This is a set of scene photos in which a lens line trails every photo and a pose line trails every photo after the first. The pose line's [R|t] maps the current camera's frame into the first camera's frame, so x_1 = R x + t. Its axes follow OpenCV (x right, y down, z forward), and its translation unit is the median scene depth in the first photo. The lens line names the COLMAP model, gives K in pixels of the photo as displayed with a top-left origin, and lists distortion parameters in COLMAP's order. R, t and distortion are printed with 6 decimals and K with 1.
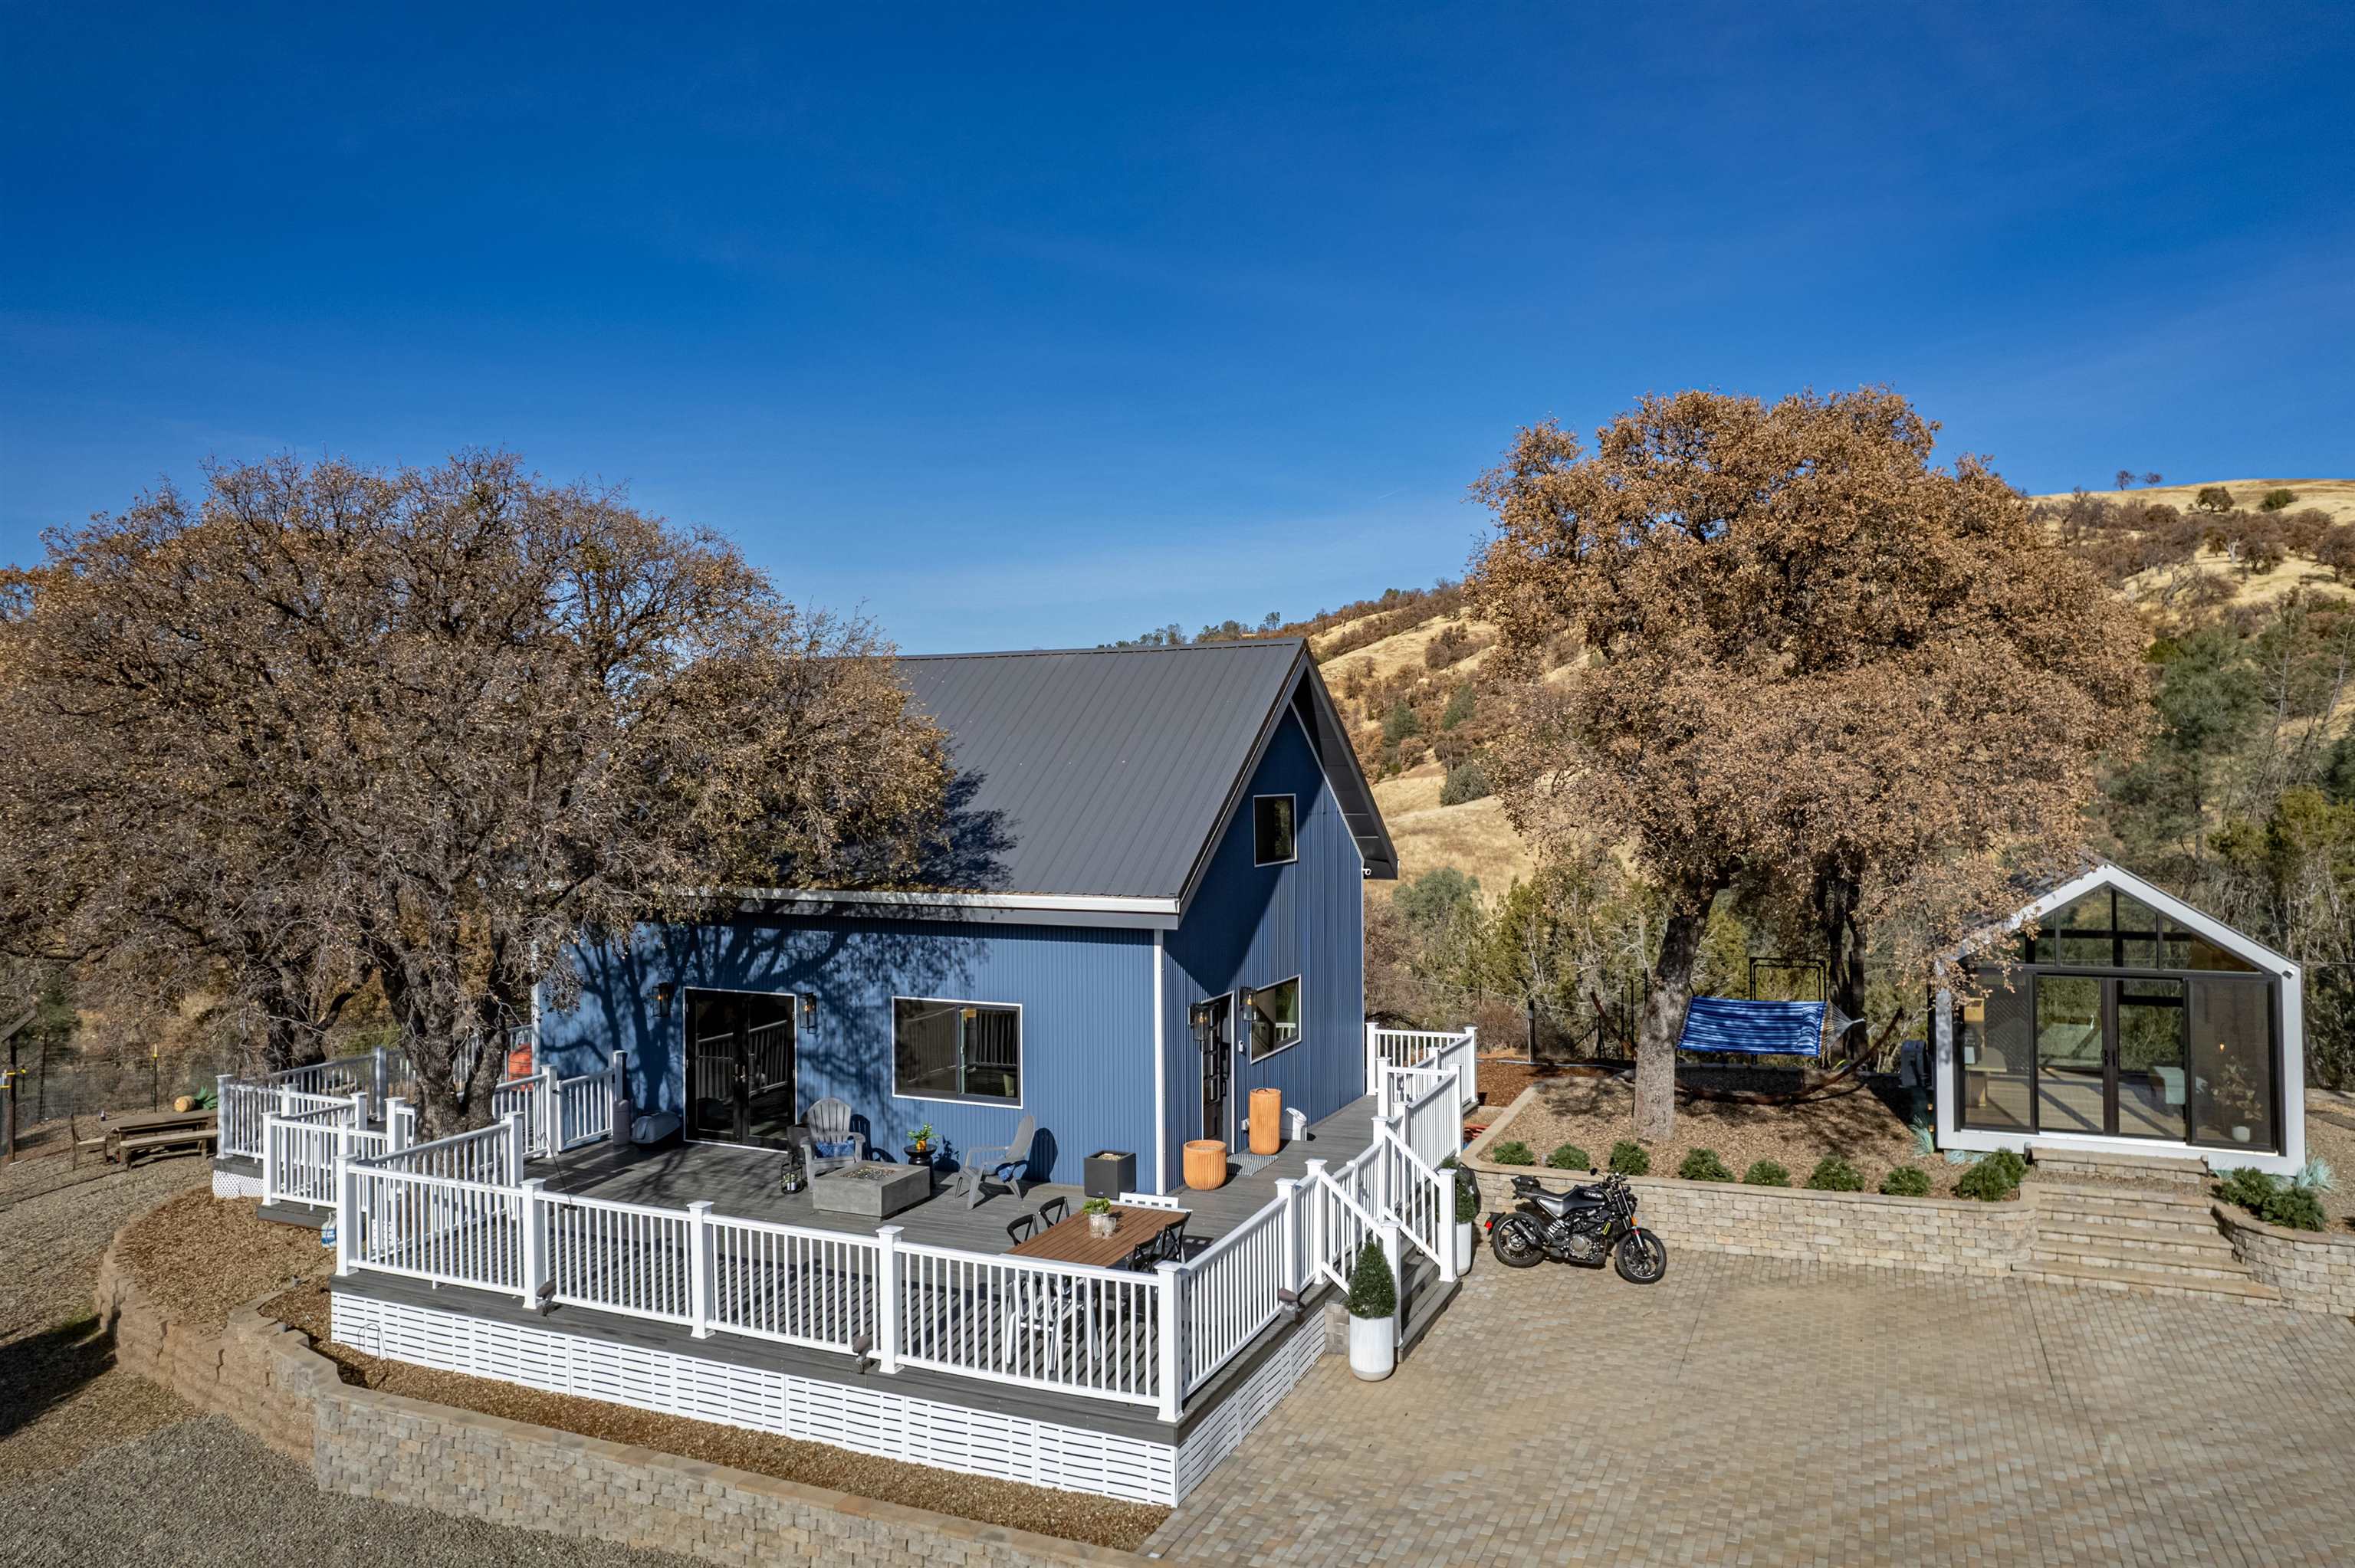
lens RADIAL K [[1594.3, 0, 1265.0], [0, 1594.3, 776.7], [0, 0, 1]] dist [-0.006048, -0.000221]
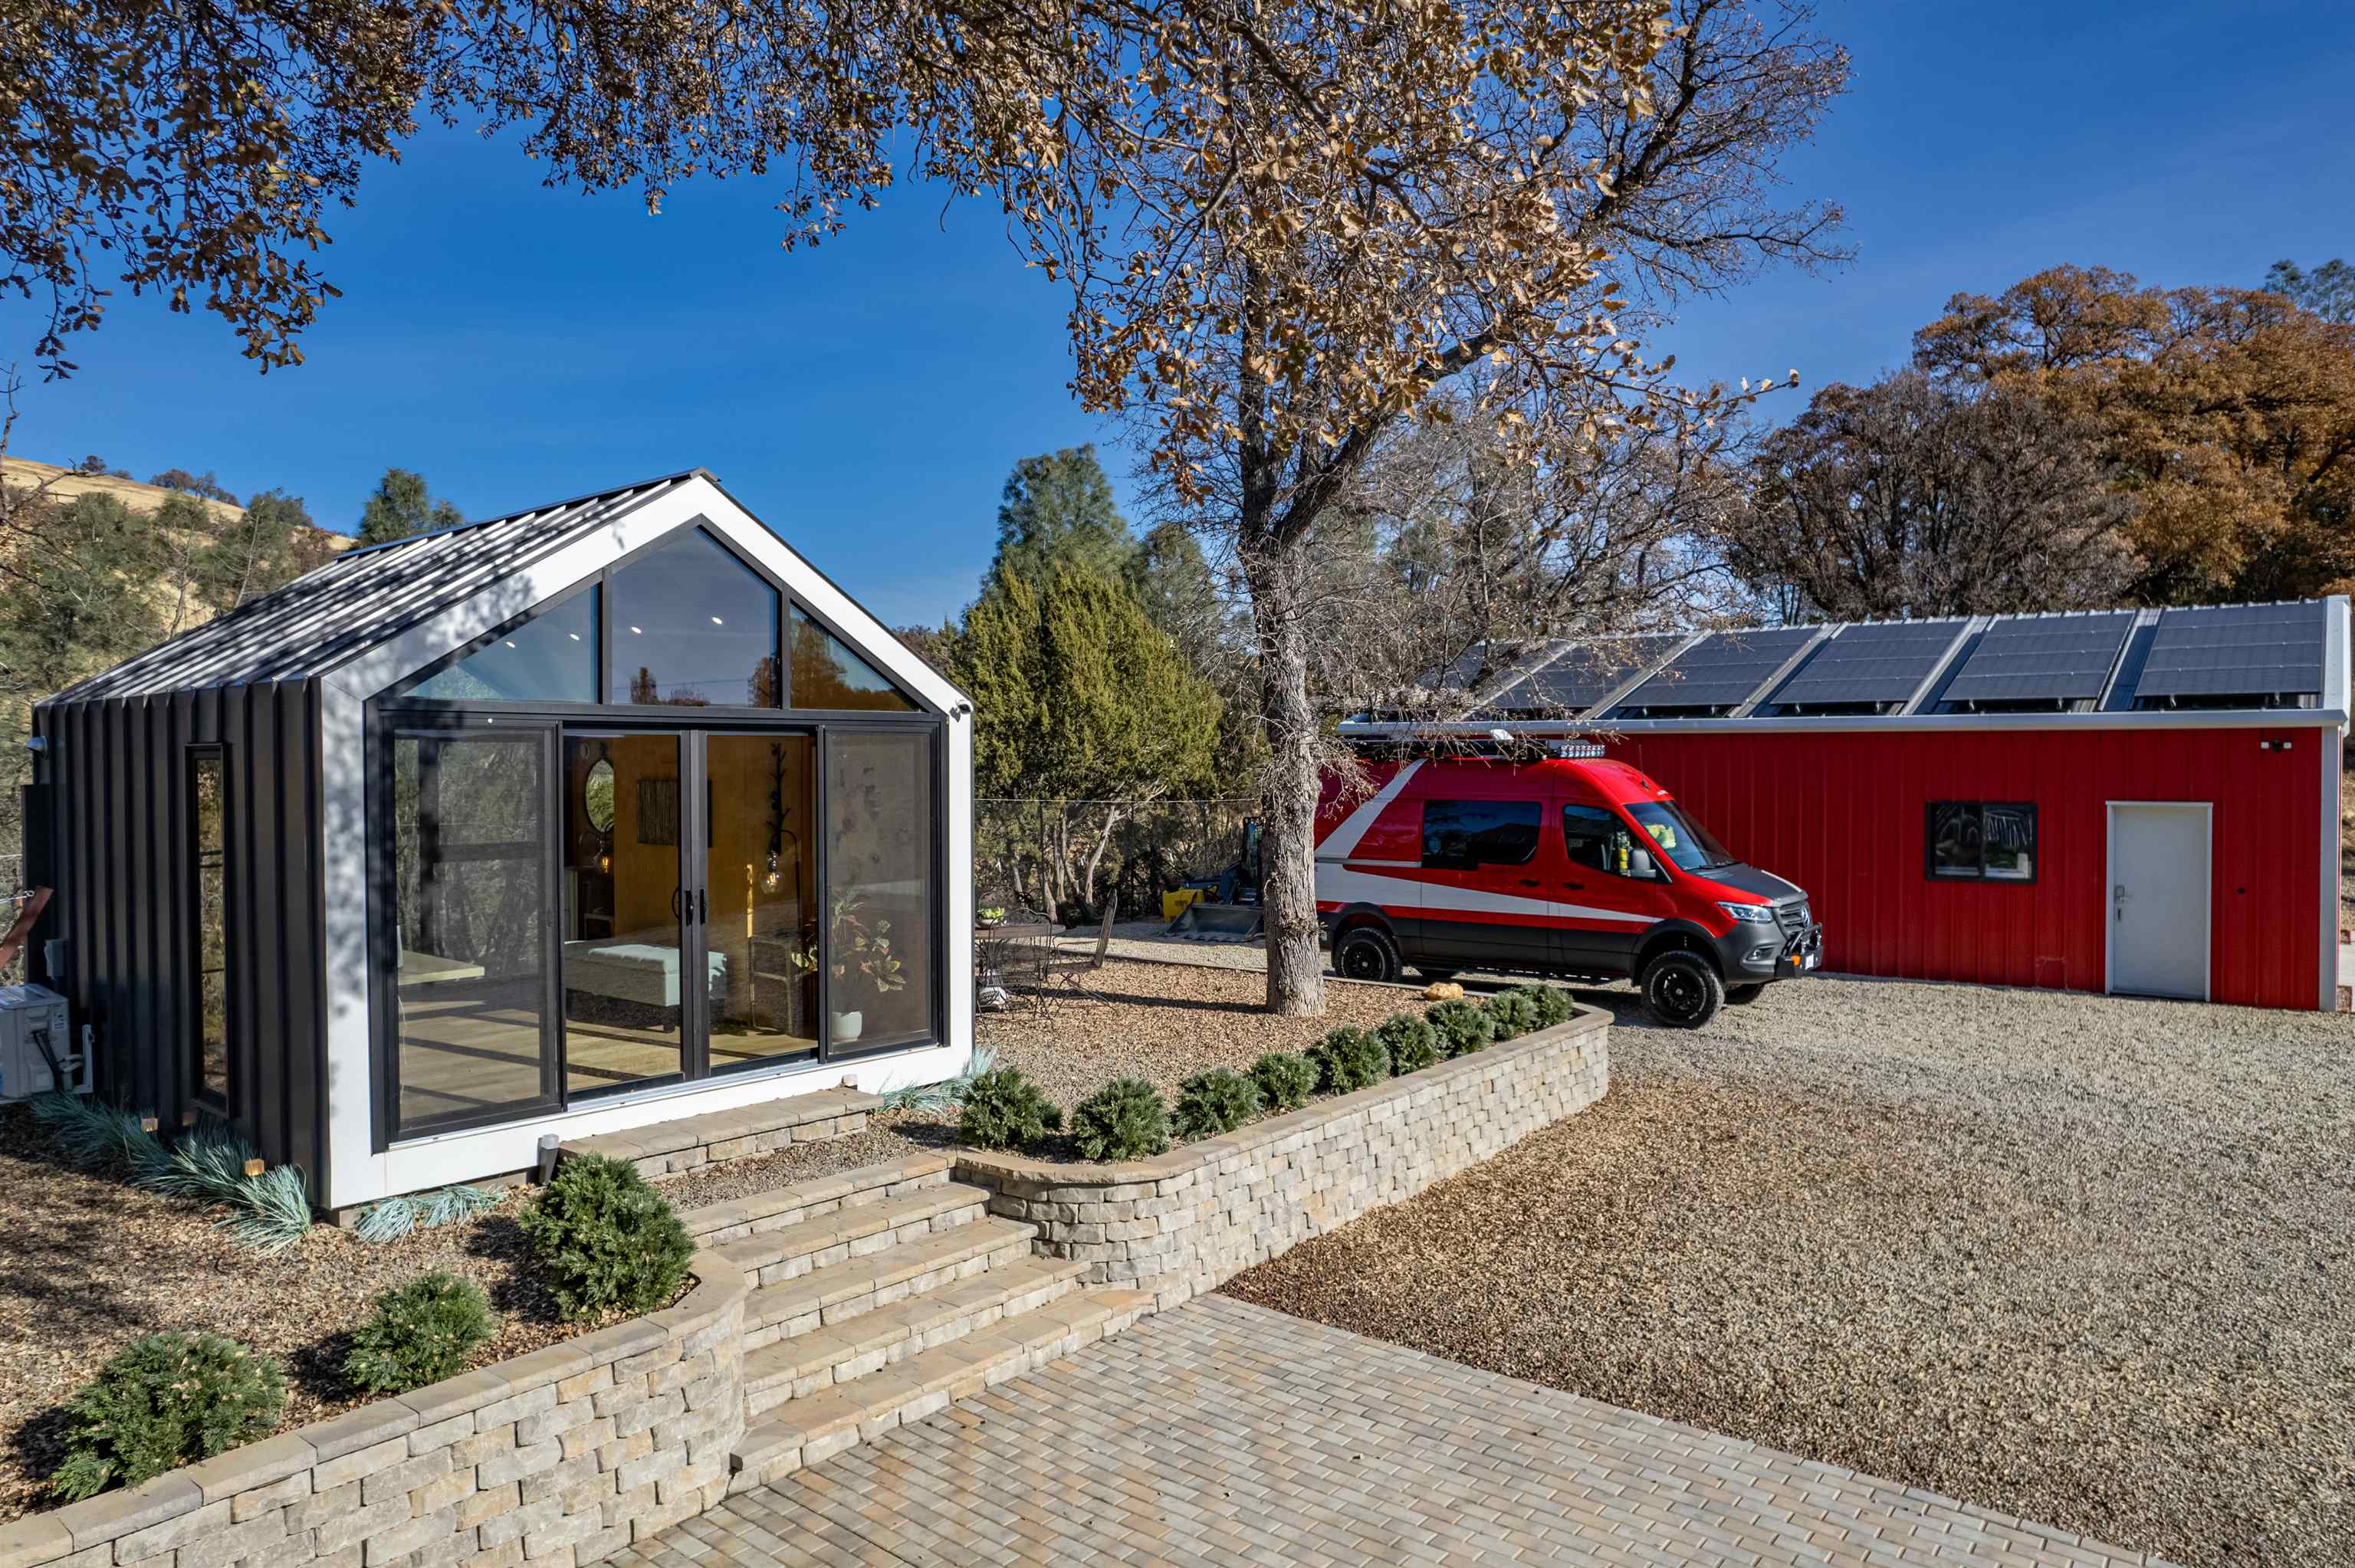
lens RADIAL K [[1494.8, 0, 1208.6], [0, 1494.8, 776.1], [0, 0, 1]] dist [-0.085296, -0.000194]
pose [[0.291755, -0.012422, 0.956413, 0.161946], [0.011262, 0.999891, 0.009551, 0.131275], [-0.956427, 0.007984, 0.291863, 0.709230]]
